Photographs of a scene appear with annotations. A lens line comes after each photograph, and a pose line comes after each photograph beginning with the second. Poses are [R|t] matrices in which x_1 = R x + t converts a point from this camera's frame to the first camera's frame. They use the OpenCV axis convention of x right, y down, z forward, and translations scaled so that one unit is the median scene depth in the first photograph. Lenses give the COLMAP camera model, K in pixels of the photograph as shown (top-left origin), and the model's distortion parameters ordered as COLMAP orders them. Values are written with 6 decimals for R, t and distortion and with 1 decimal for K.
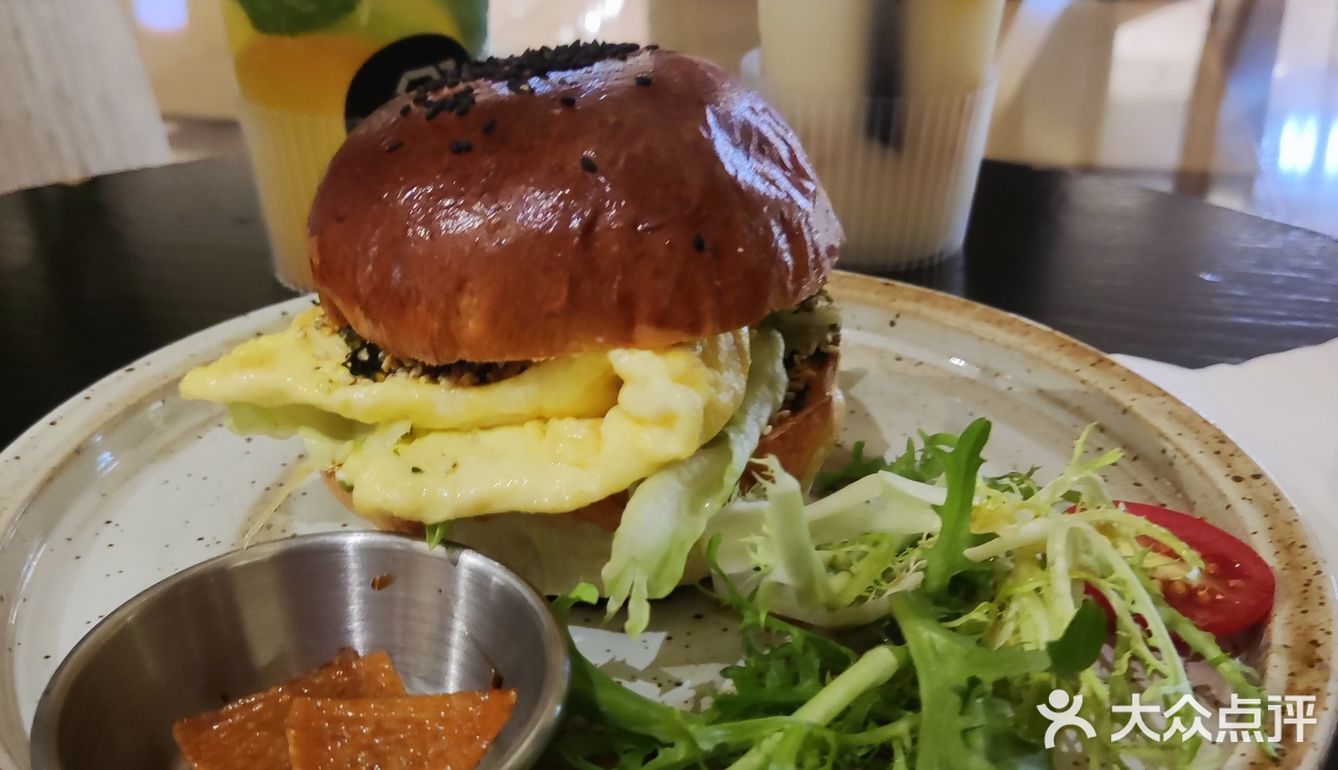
lens RADIAL K [[1347.3, 0, 666.5], [0, 1347.3, 381.1], [0, 0, 1]] dist [0.052263, -0.111355]
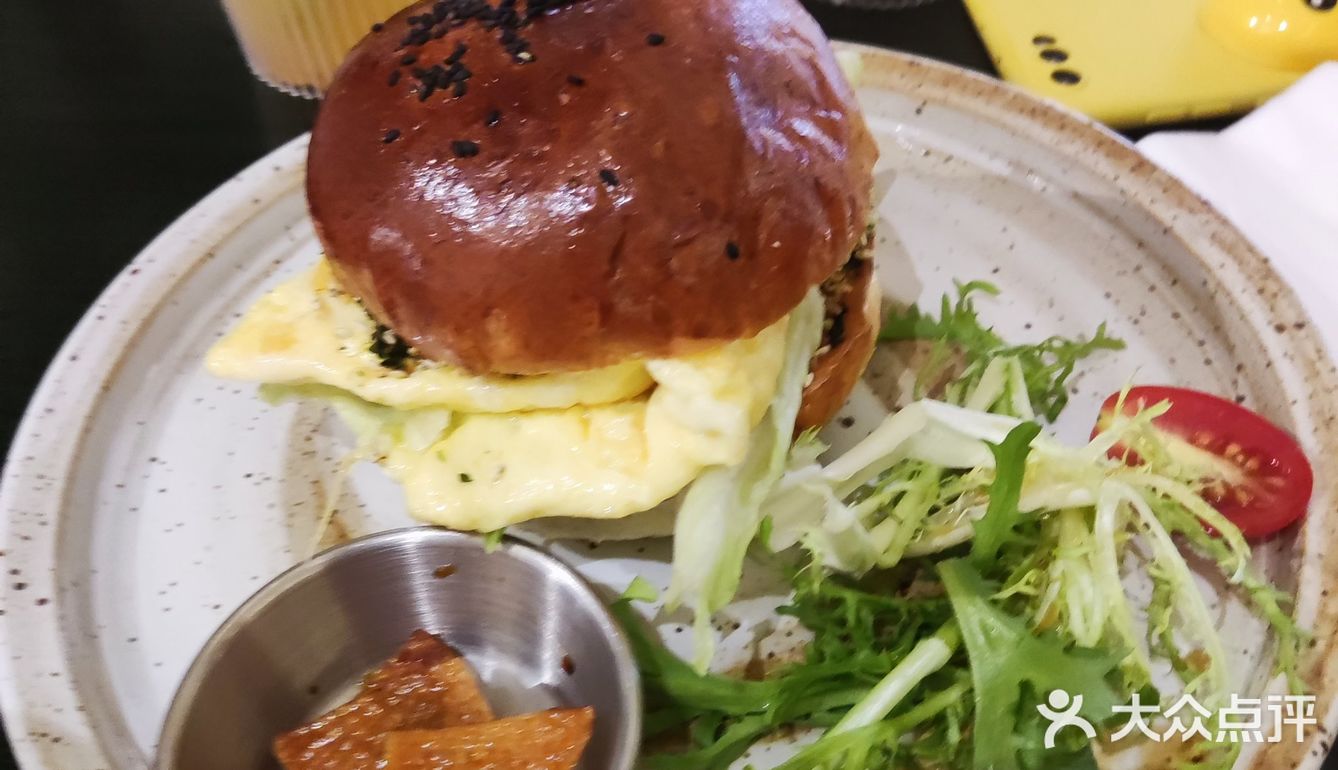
lens RADIAL K [[1370.2, 0, 669.0], [0, 1370.2, 385.0], [0, 0, 1]] dist [0.026669, -0.025772]
pose [[0.996429, -0.083338, -0.013571, -0.013233], [0.082917, 0.935431, 0.343646, -0.312655], [-0.015944, -0.343544, 0.939001, 0.060495]]
